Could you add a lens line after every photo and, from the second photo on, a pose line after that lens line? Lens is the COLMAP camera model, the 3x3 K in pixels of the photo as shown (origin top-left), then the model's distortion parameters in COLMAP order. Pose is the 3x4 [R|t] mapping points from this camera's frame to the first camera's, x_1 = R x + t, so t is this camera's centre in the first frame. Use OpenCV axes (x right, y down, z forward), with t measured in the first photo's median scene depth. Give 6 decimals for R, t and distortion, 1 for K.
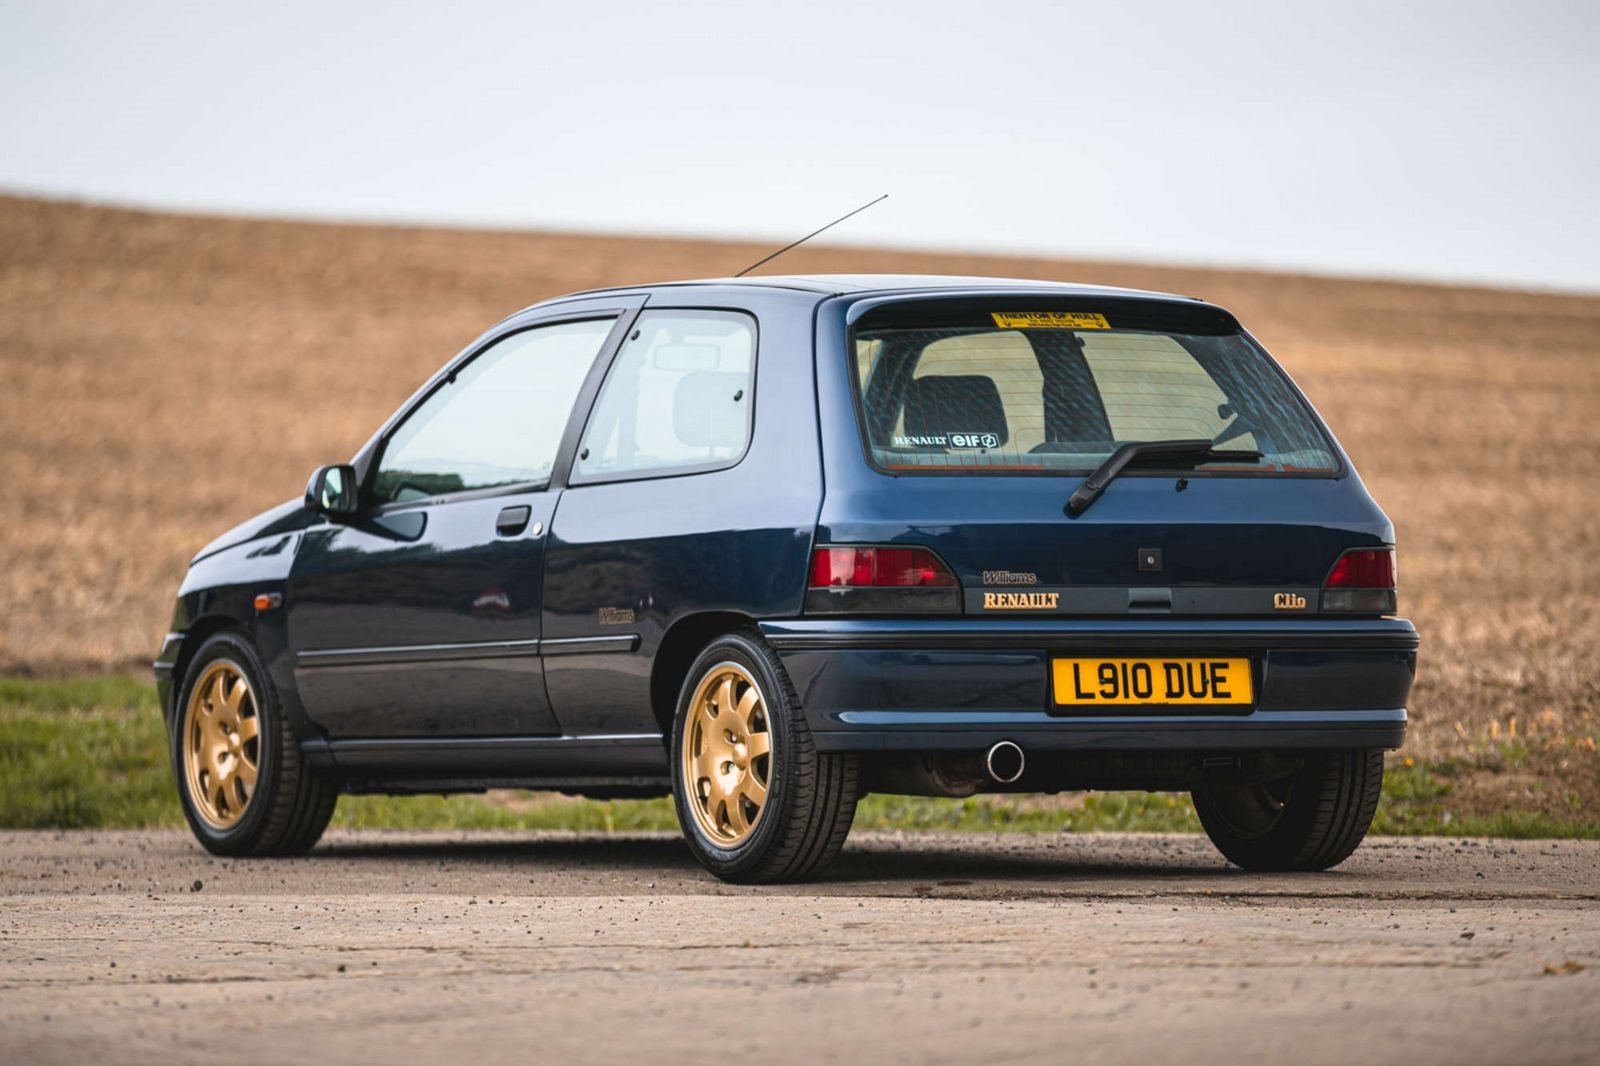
lens RADIAL K [[10973.4, 0, 800.0], [0, 10973.4, 533.0], [0, 0, 1]] dist [2.047165, -1100.004179]
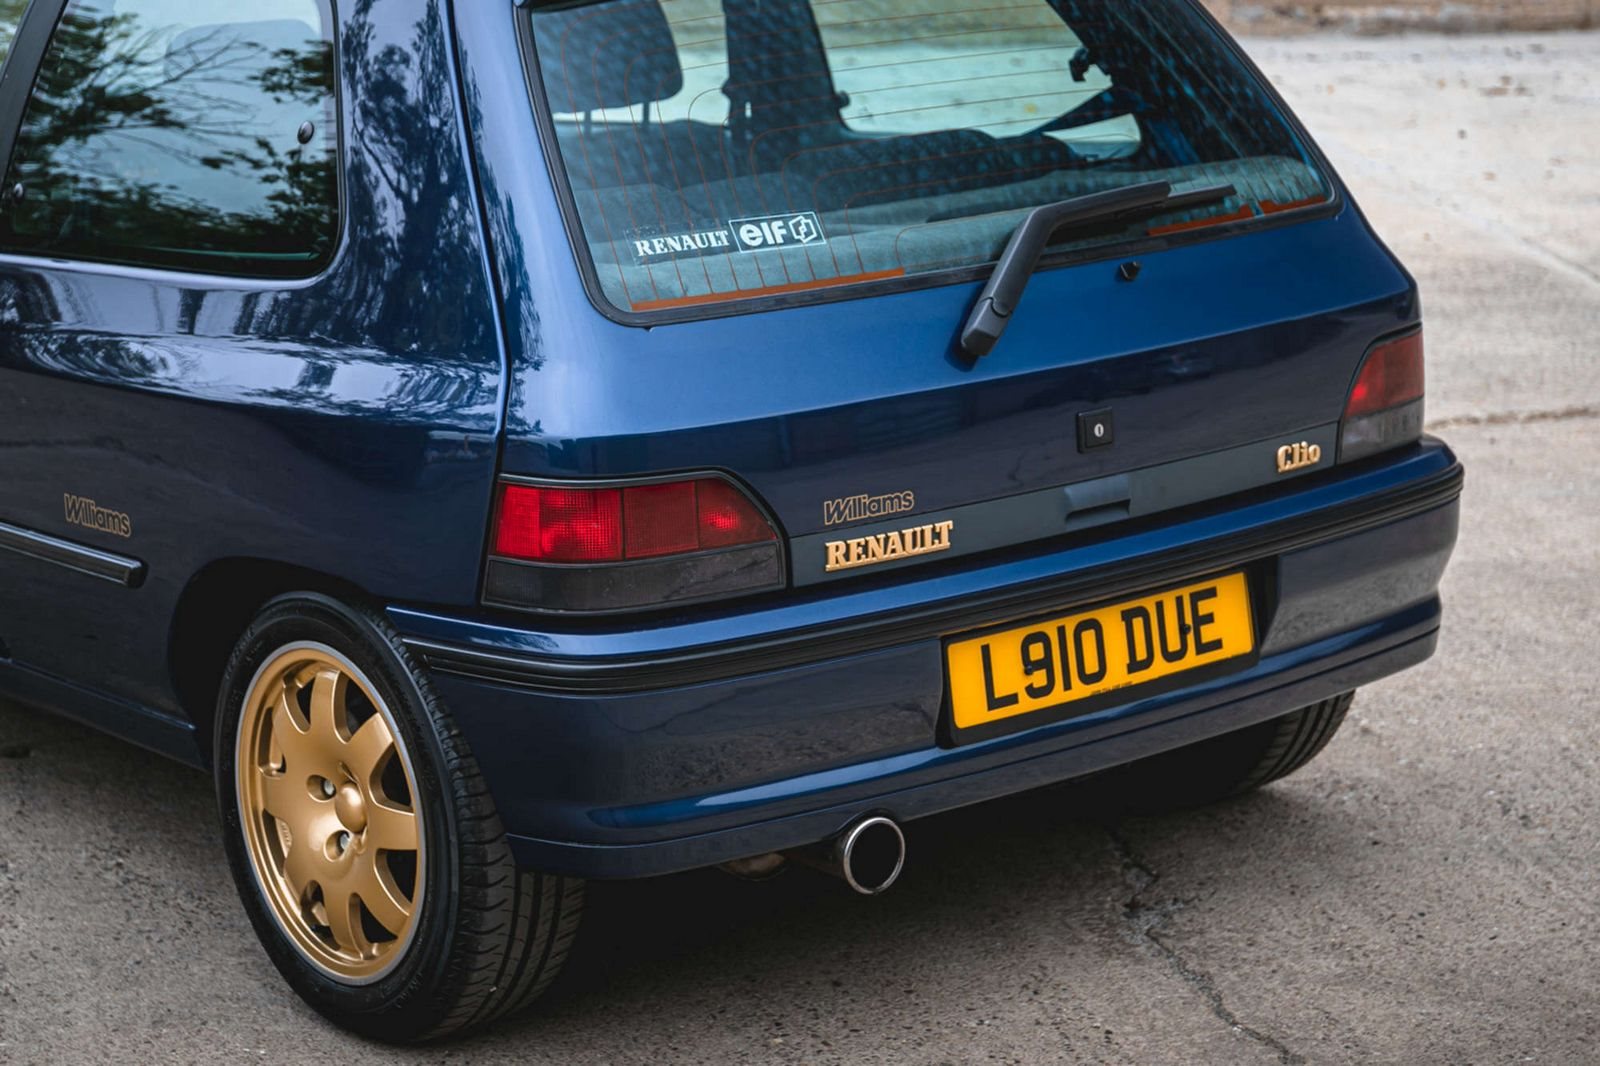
lens RADIAL K [[3605.2, 0, 800.0], [0, 3605.2, 533.0], [0, 0, 1]] dist [0.078594, 0.032871]
pose [[0.982137, -0.064882, 0.176627, -0.014369], [0.023054, 0.973092, 0.229262, -0.033820], [-0.186749, -0.221095, 0.957205, 0.833068]]
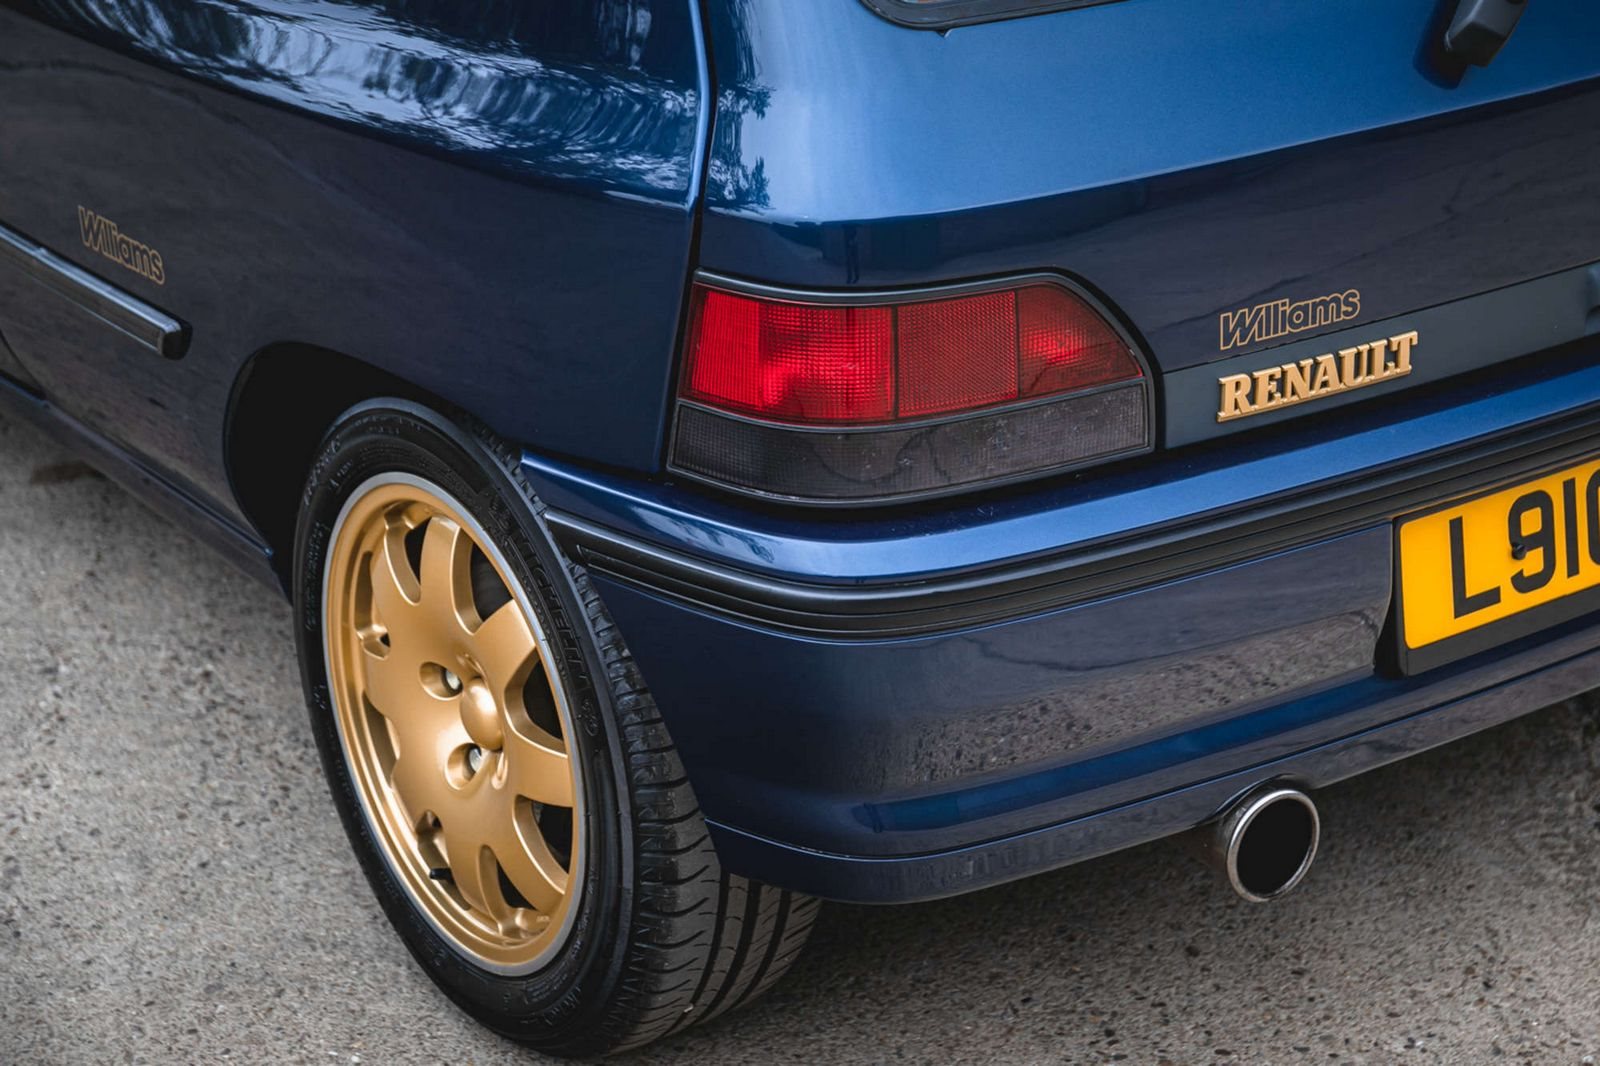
lens RADIAL K [[3215.7, 0, 900.0], [0, 3215.7, 527.8], [0, 0, 1]] dist [0.103258, 0.279698]
pose [[0.990400, -0.067872, 0.120419, -0.004216], [0.015668, 0.920661, 0.390049, -0.027369], [-0.137338, -0.384418, 0.912886, 0.908402]]
